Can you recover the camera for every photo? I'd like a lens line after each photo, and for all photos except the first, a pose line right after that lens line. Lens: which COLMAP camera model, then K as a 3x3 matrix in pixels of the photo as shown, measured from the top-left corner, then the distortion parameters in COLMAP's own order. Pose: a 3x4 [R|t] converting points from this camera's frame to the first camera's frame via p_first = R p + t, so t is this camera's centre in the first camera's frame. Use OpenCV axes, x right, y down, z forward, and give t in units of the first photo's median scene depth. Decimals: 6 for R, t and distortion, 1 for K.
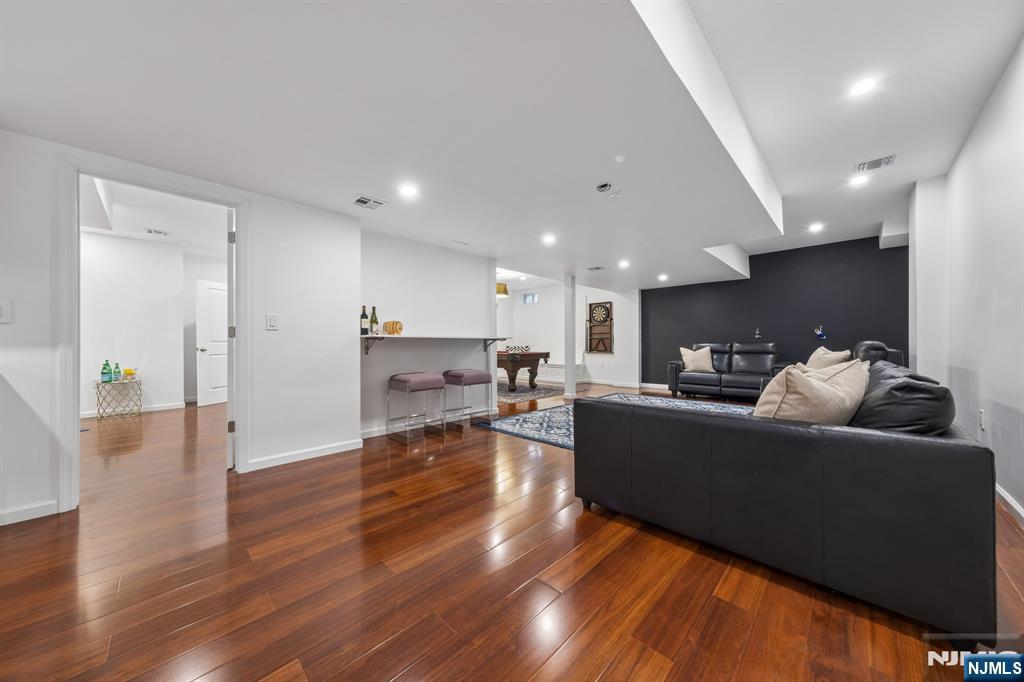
lens RADIAL K [[348.0, 0, 505.8], [0, 348.0, 341.8], [0, 0, 1]] dist [0.001613, 0.000076]
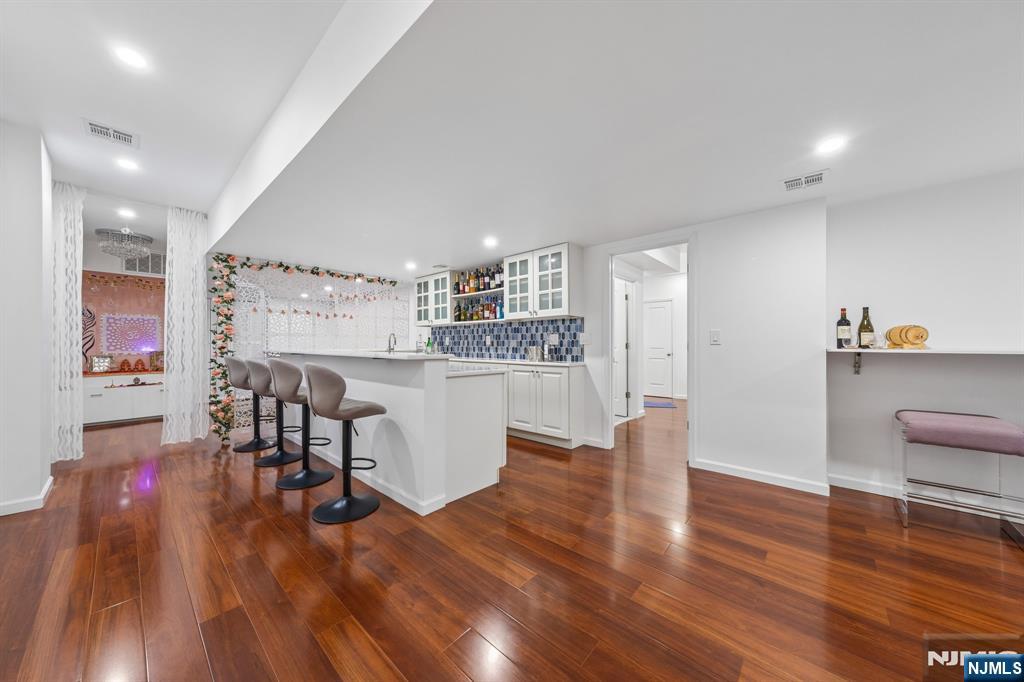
lens RADIAL K [[348.0, 0, 515.5], [0, 348.0, 343.7], [0, 0, 1]] dist [0.001613, 0.000076]
pose [[0.064295, 0.001610, -0.997930, 0.304289], [0.004597, 0.999988, 0.001909, -0.035722], [0.997920, -0.004710, 0.064286, 0.268849]]
